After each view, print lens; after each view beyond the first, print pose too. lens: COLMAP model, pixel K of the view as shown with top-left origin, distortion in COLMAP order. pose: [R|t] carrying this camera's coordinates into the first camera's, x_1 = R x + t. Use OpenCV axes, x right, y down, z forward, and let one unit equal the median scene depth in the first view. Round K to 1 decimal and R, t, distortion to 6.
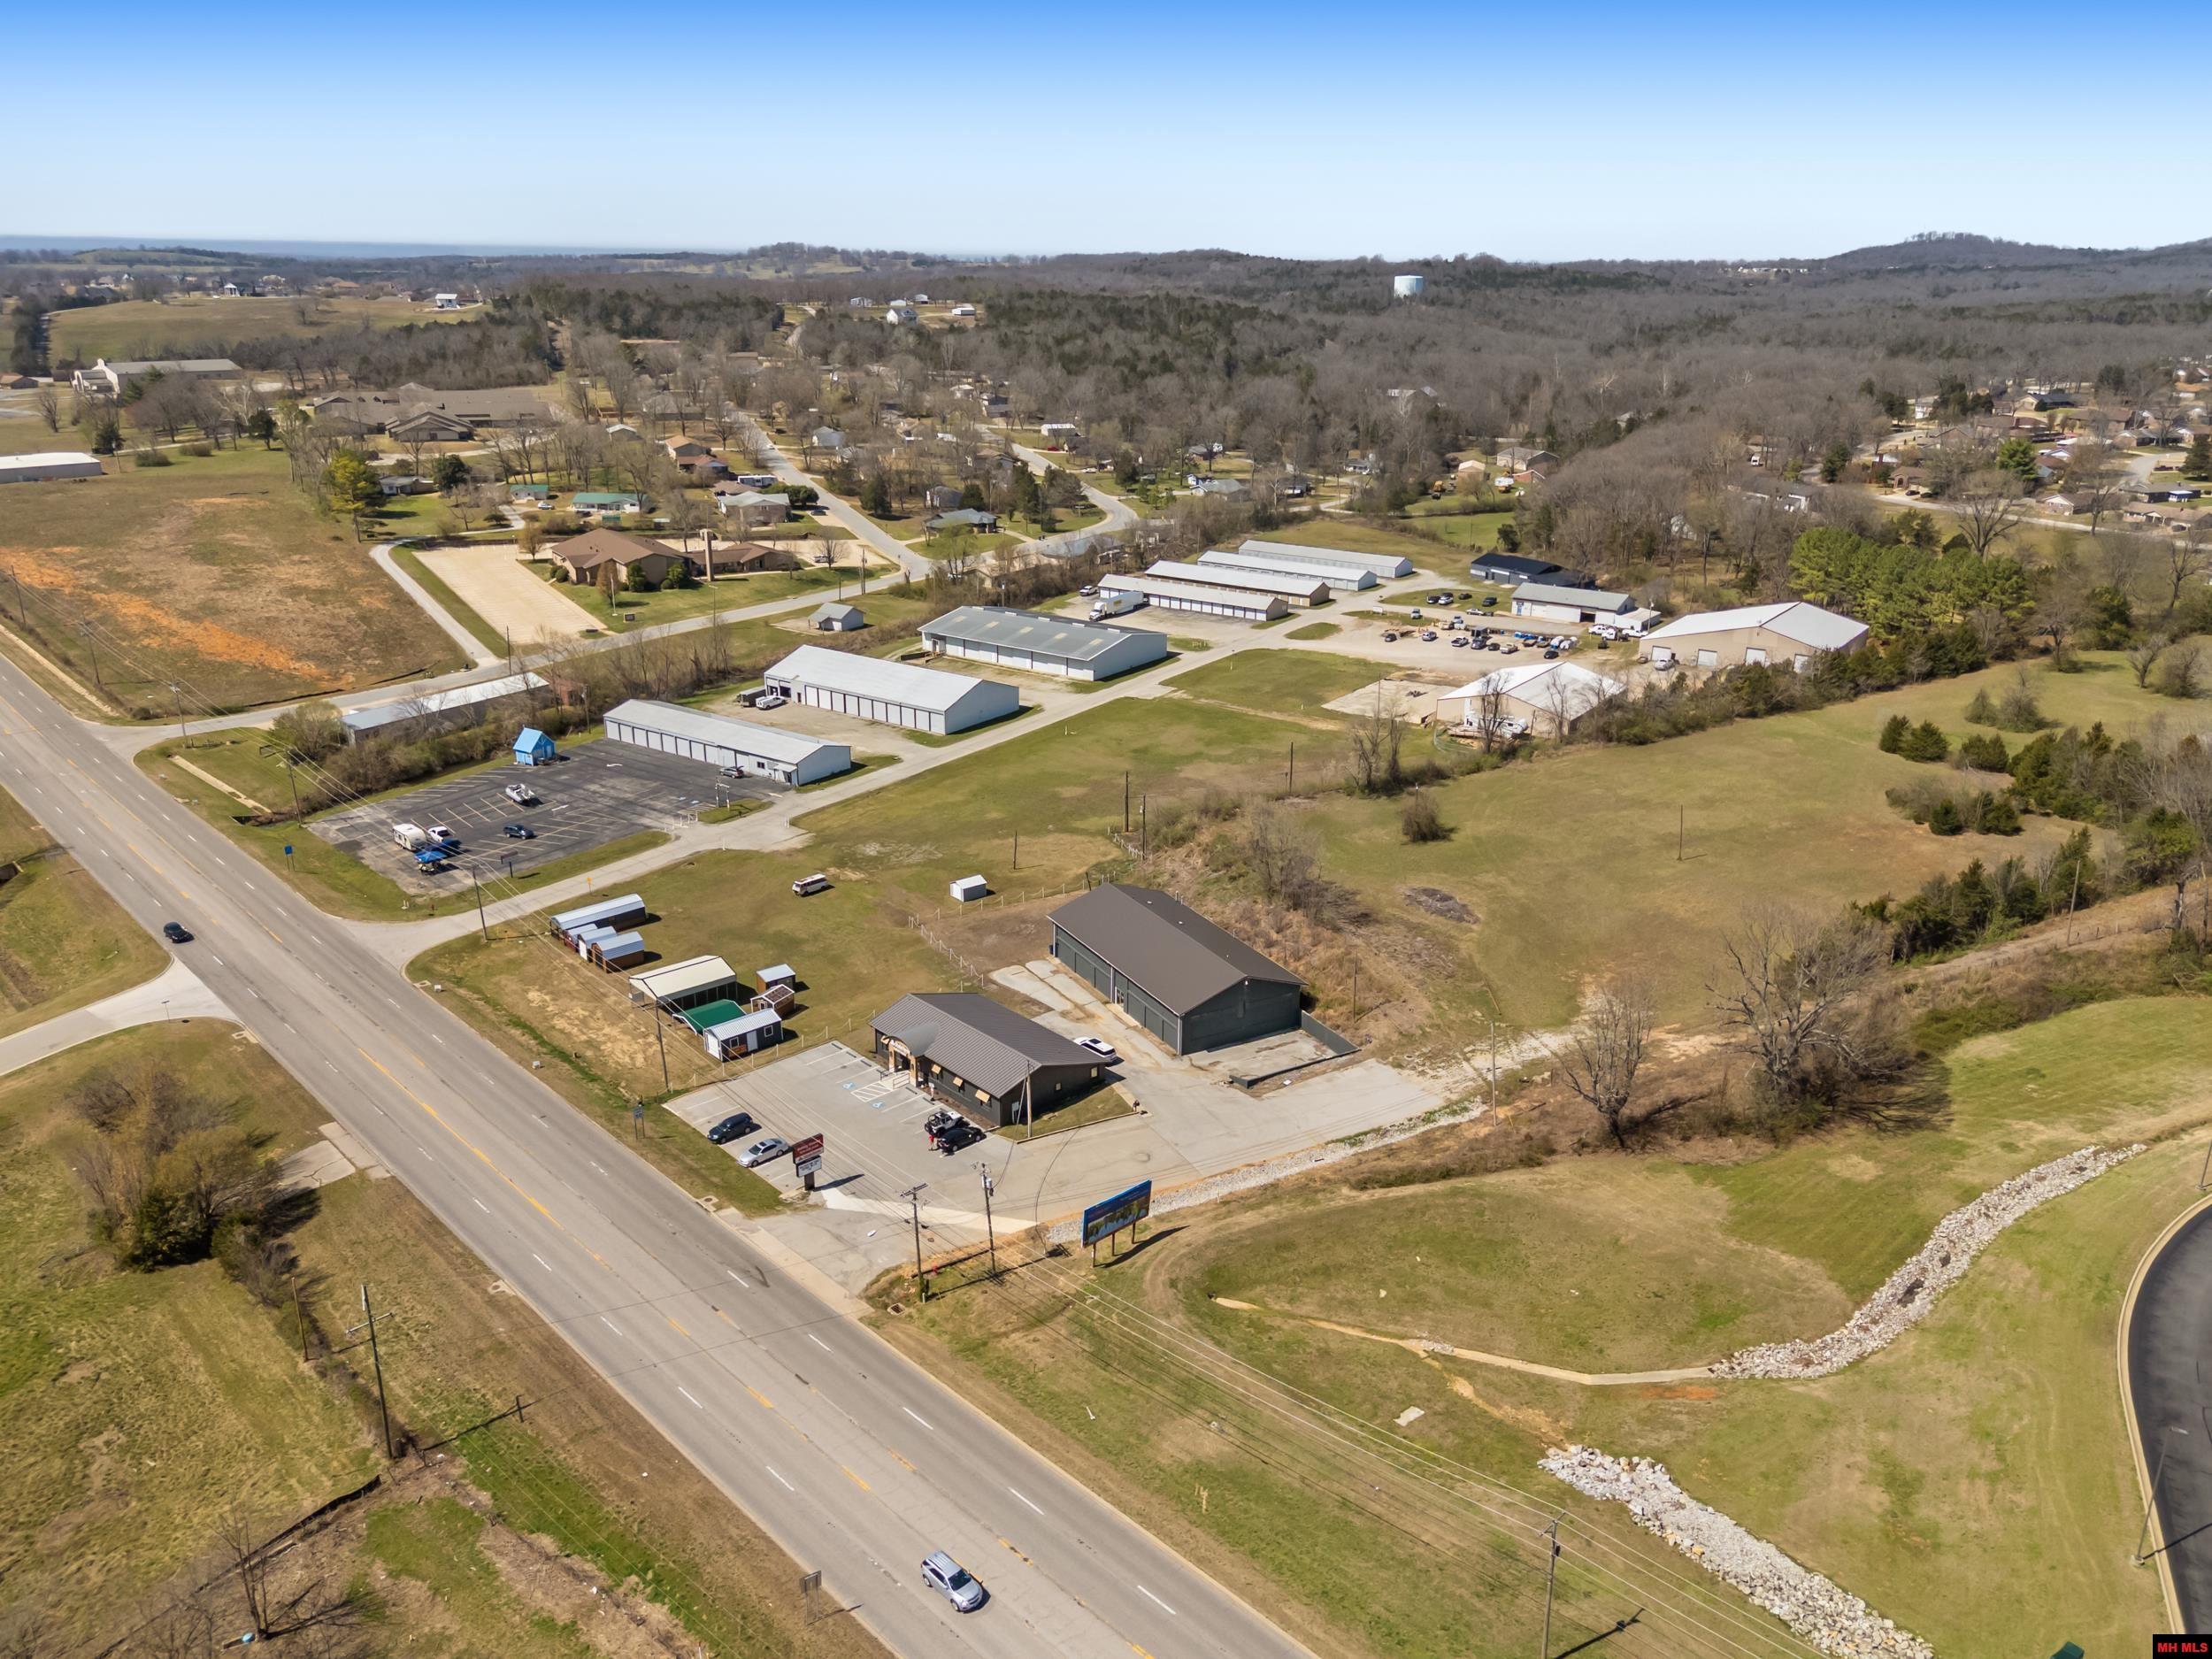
lens RADIAL K [[1620.6, 0, 1112.8], [0, 1620.6, 826.1], [0, 0, 1]] dist [0.082400, -0.081525]
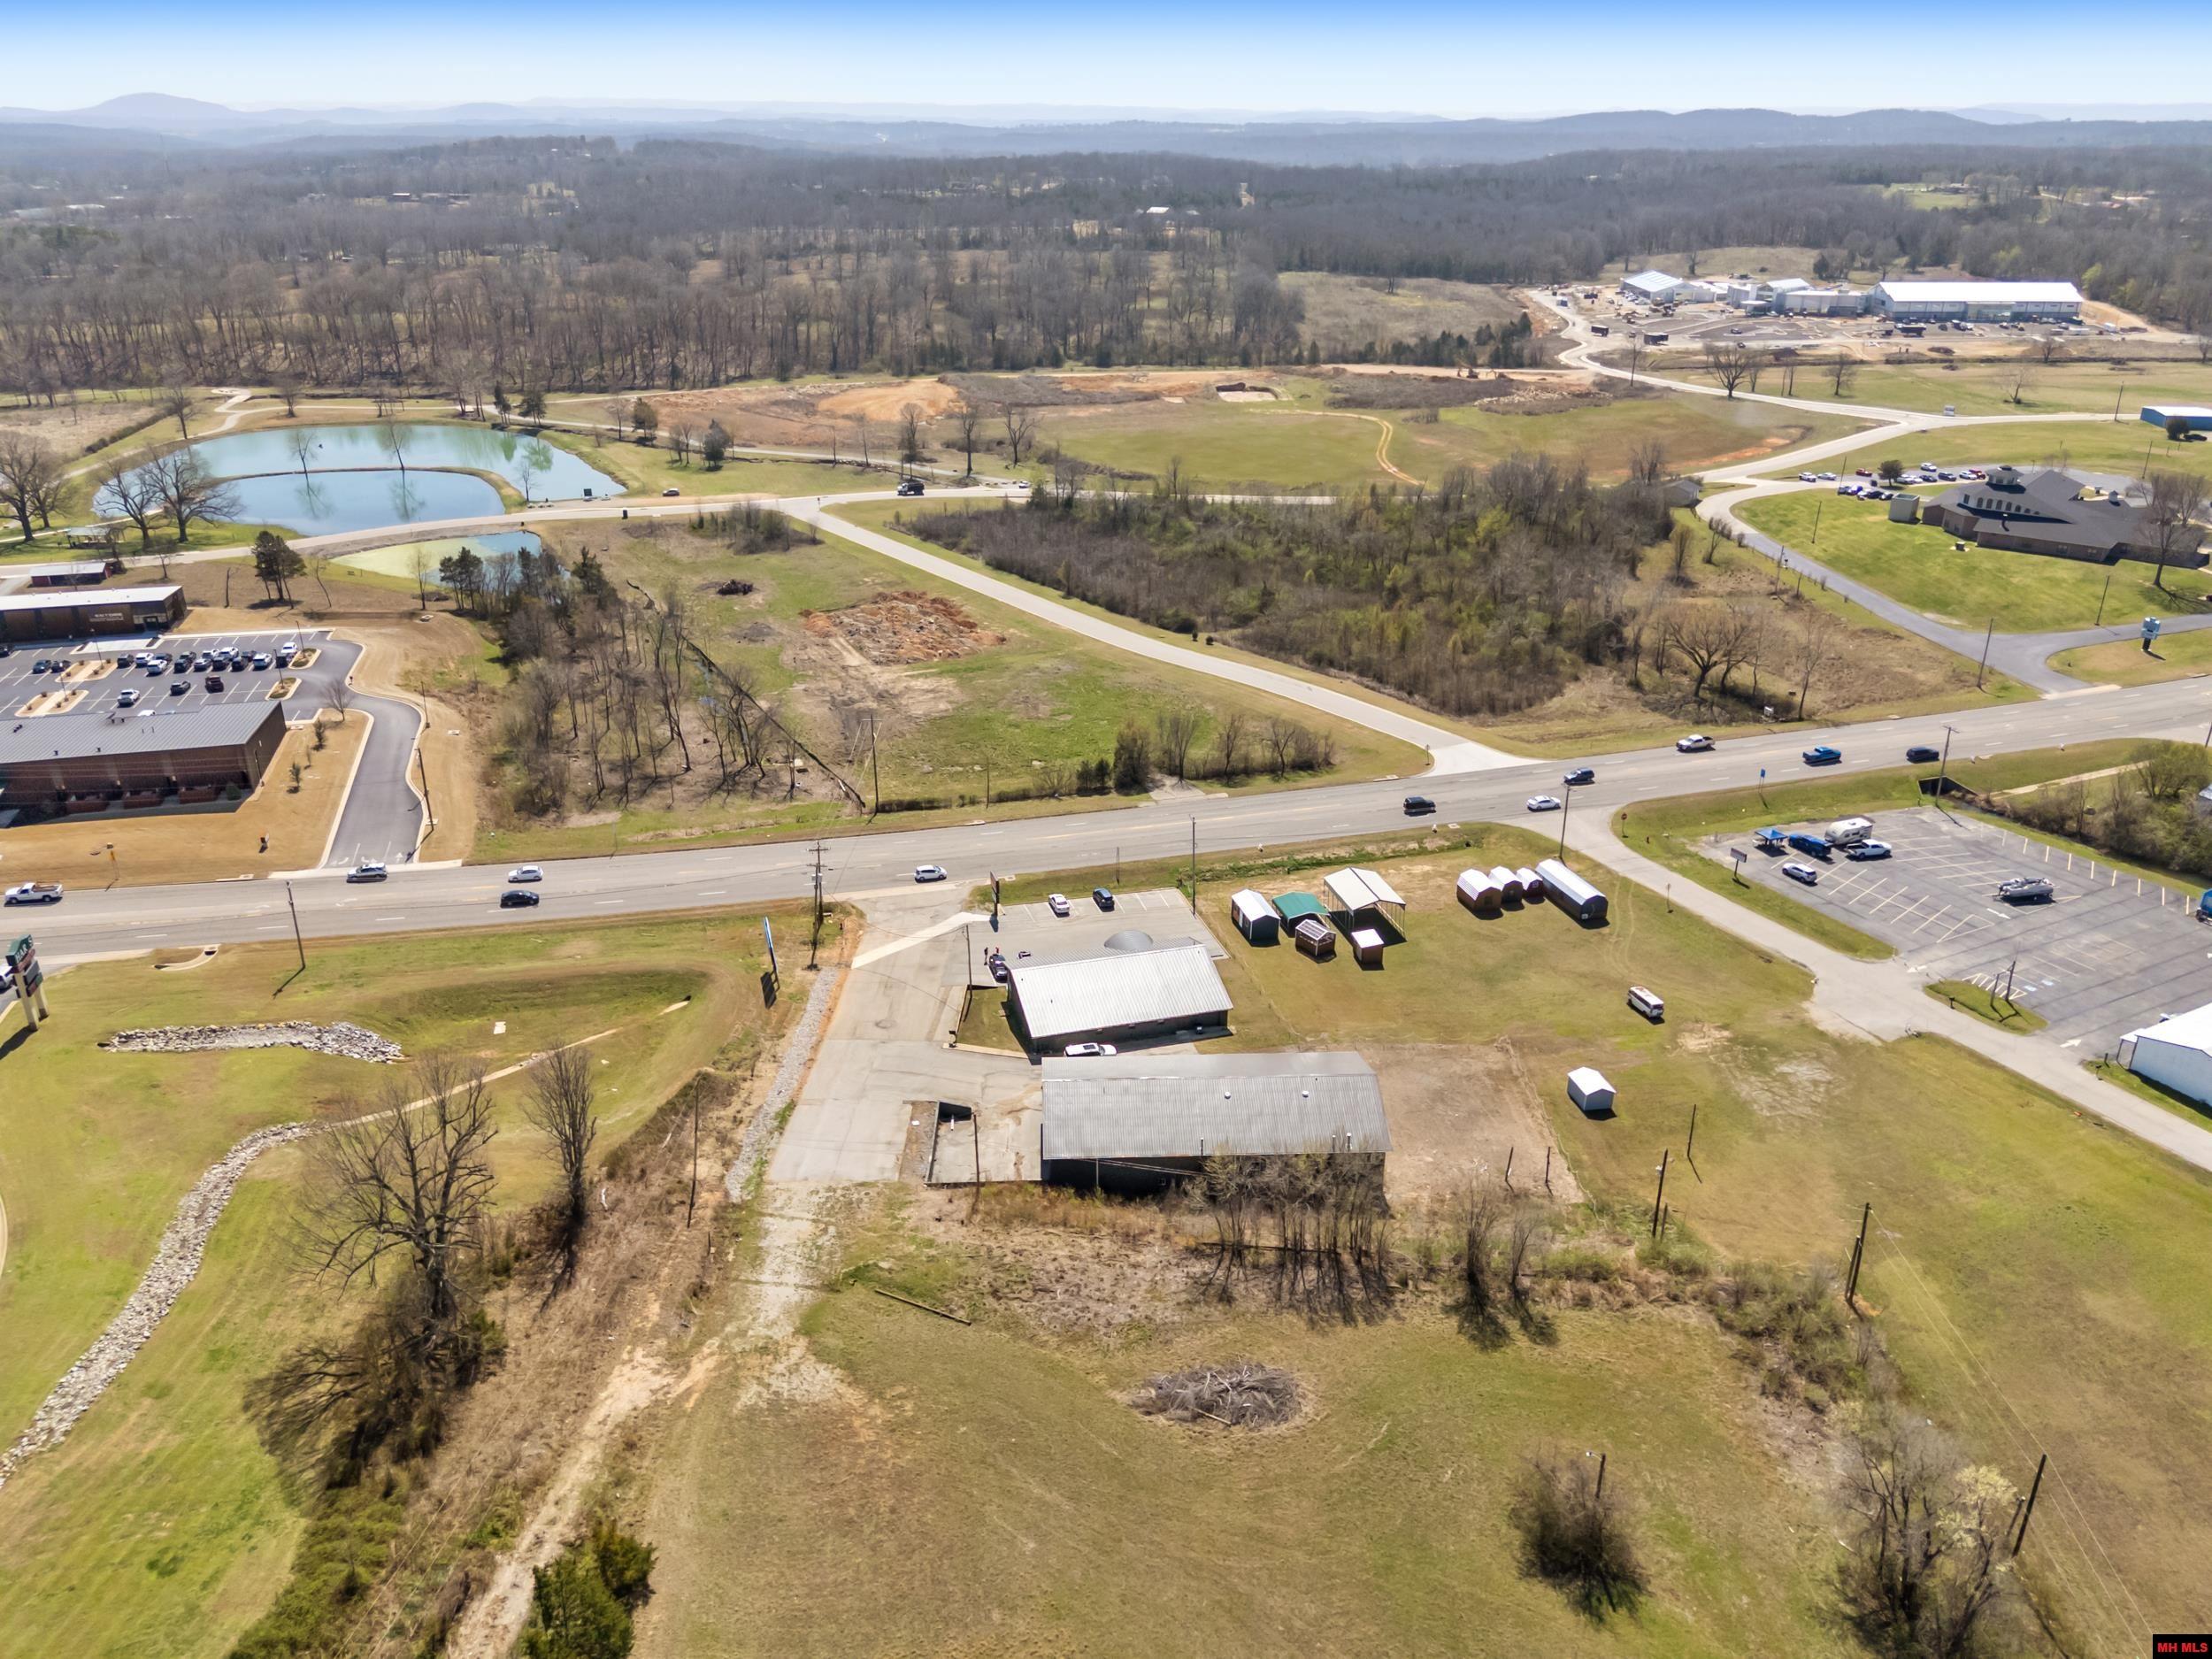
lens RADIAL K [[1620.6, 0, 1112.8], [0, 1620.6, 826.1], [0, 0, 1]] dist [0.082400, -0.081525]
pose [[-0.445554, 0.346323, -0.825556, 0.639143], [-0.300708, 0.810676, 0.502374, -0.404417], [0.843242, 0.472085, -0.257058, 1.035075]]
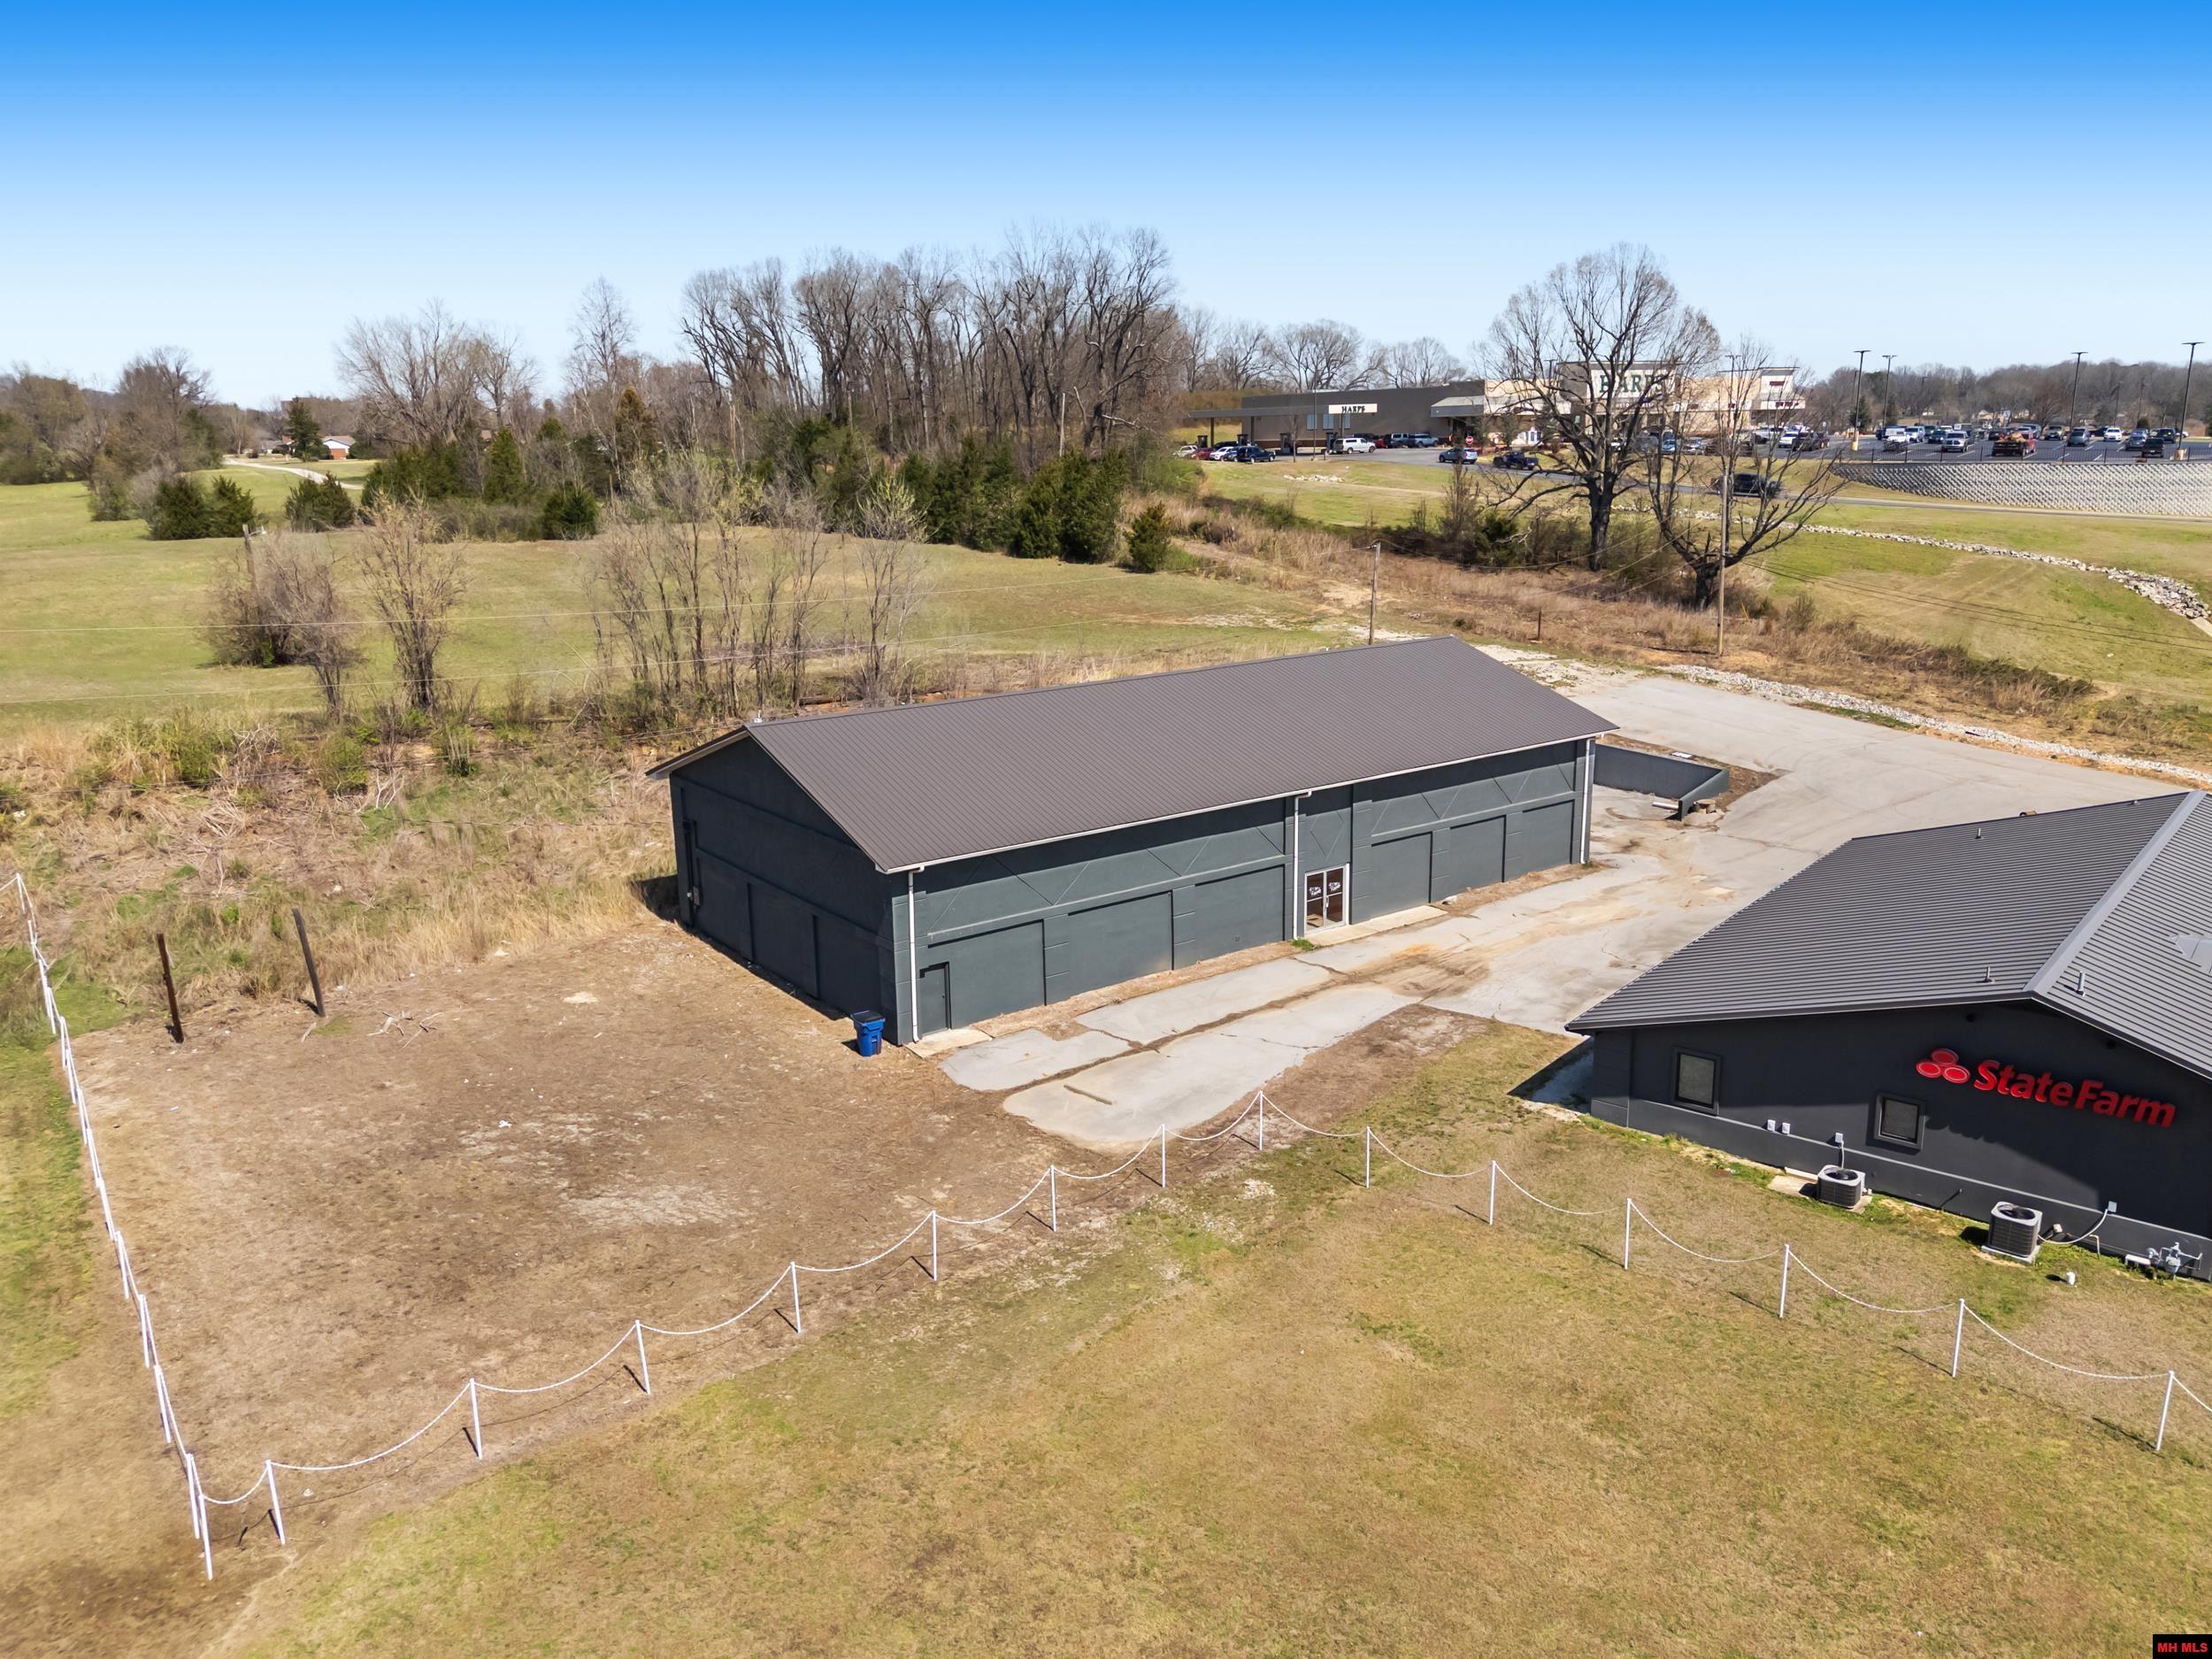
lens RADIAL K [[1620.6, 0, 1112.8], [0, 1620.6, 826.1], [0, 0, 1]] dist [0.082400, -0.081525]
pose [[-0.134037, -0.239766, 0.961533, -0.251019], [0.340441, 0.900094, 0.271903, 0.000402], [-0.930663, 0.363791, -0.039020, 0.961633]]
